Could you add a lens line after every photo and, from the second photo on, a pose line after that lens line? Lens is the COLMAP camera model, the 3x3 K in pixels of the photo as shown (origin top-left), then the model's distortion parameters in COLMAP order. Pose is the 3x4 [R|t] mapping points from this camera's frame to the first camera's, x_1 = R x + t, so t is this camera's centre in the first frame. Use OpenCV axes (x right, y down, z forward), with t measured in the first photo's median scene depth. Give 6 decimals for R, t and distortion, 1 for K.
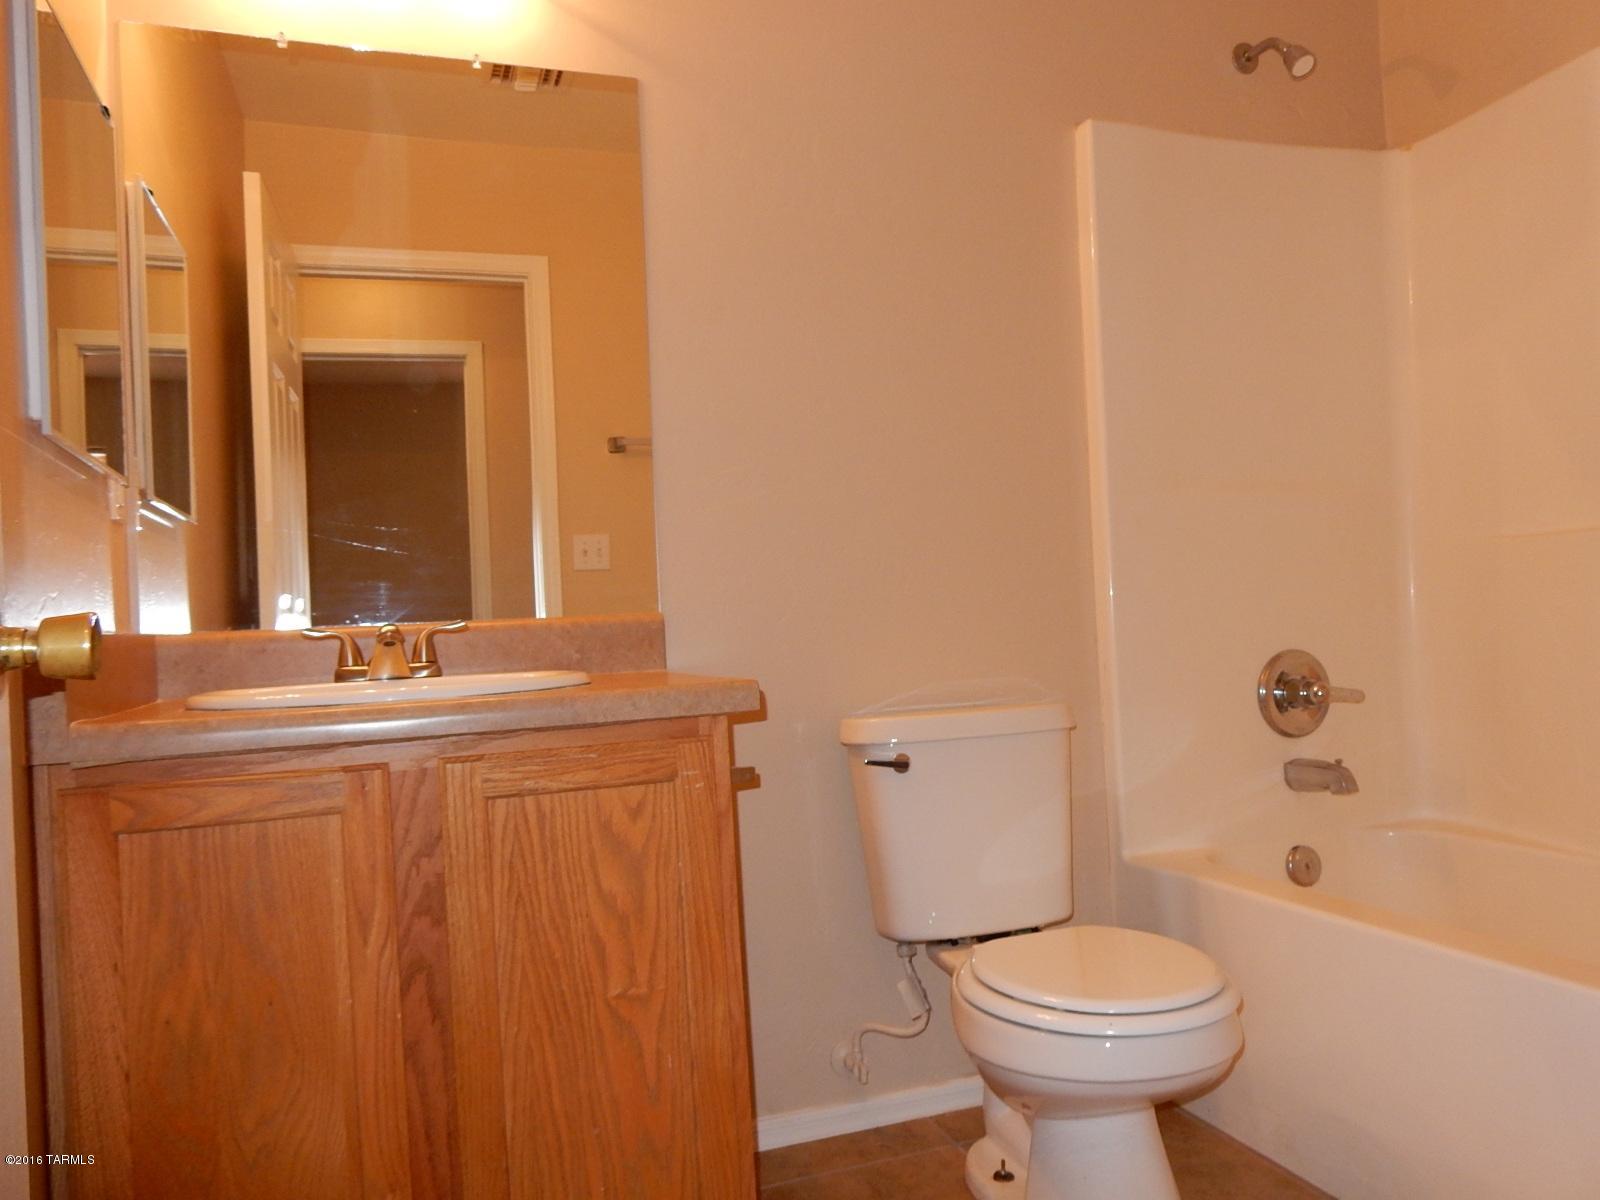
lens RADIAL K [[1172.7, 0, 798.7], [0, 1172.7, 603.3], [0, 0, 1]] dist [-0.001251, -0.002371]
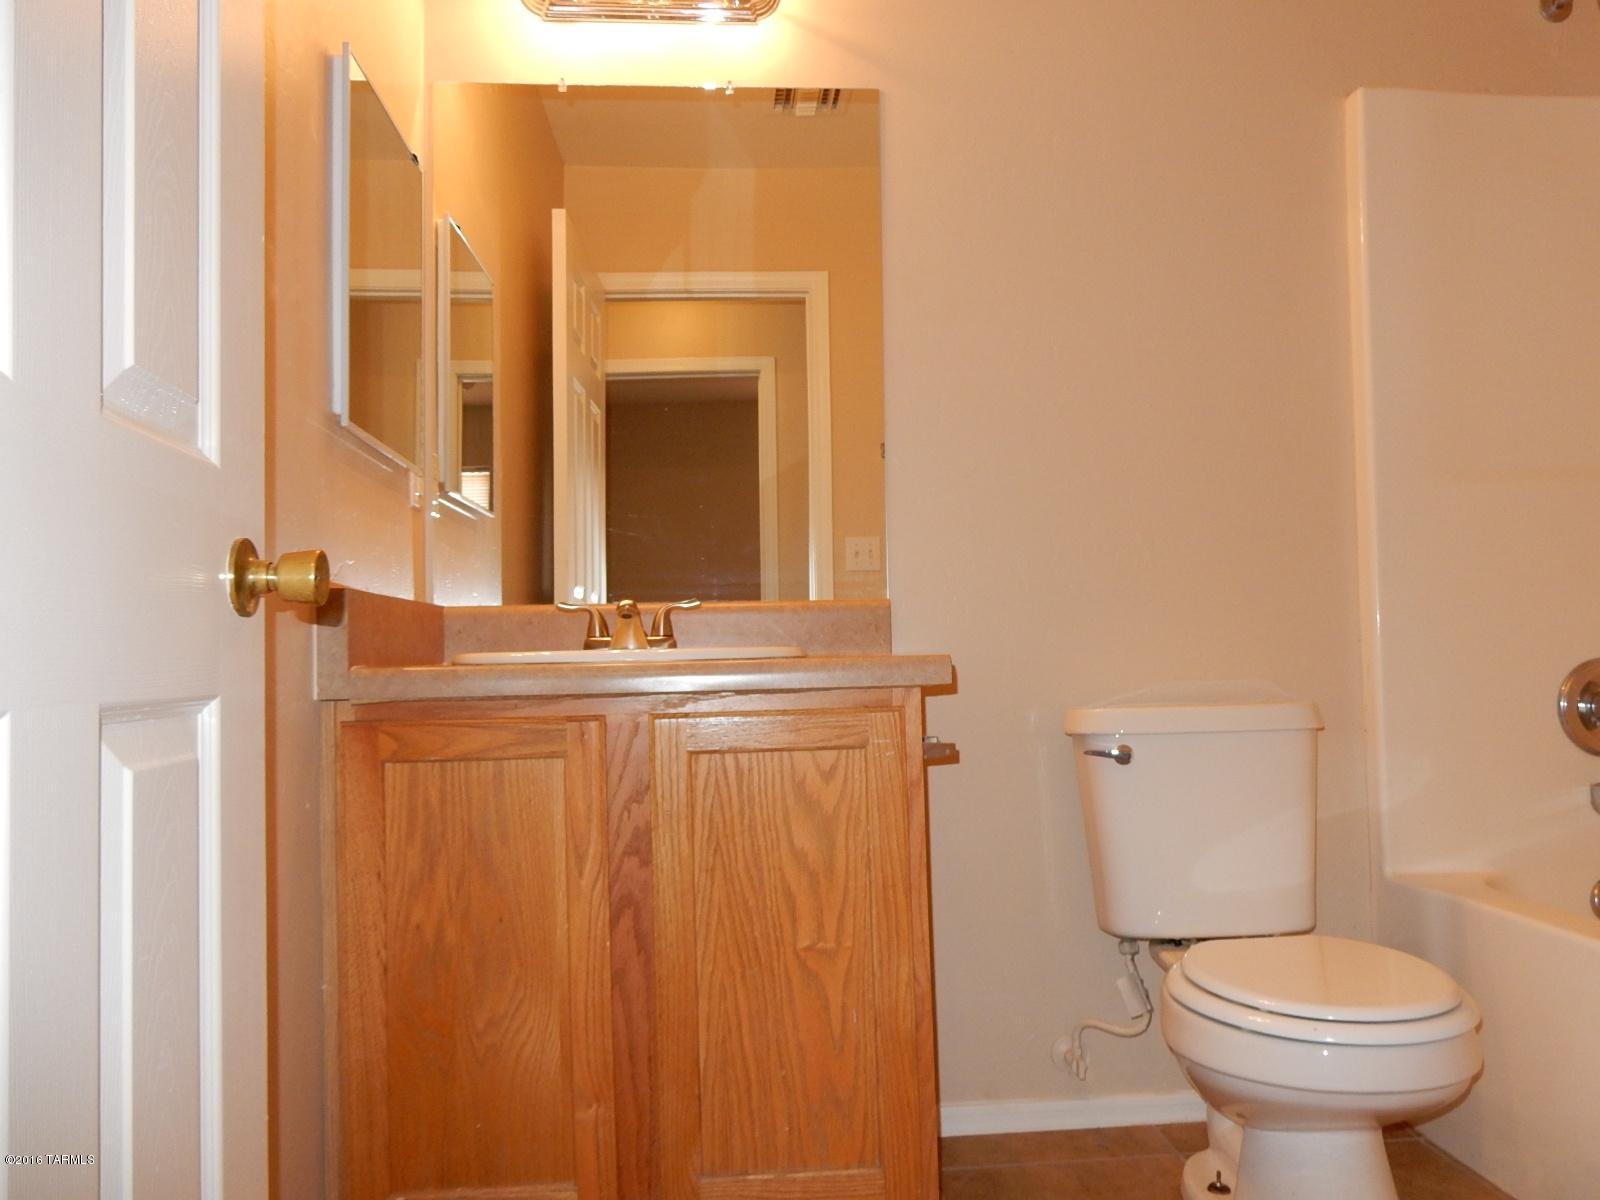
lens RADIAL K [[1174.6, 0, 805.5], [0, 1174.6, 601.0], [0, 0, 1]] dist [-0.007616, -0.007642]
pose [[0.965208, 0.015350, -0.261031, 0.115145], [-0.020128, 0.999675, -0.015639, 0.038909], [0.260706, 0.020349, 0.965204, -0.026073]]
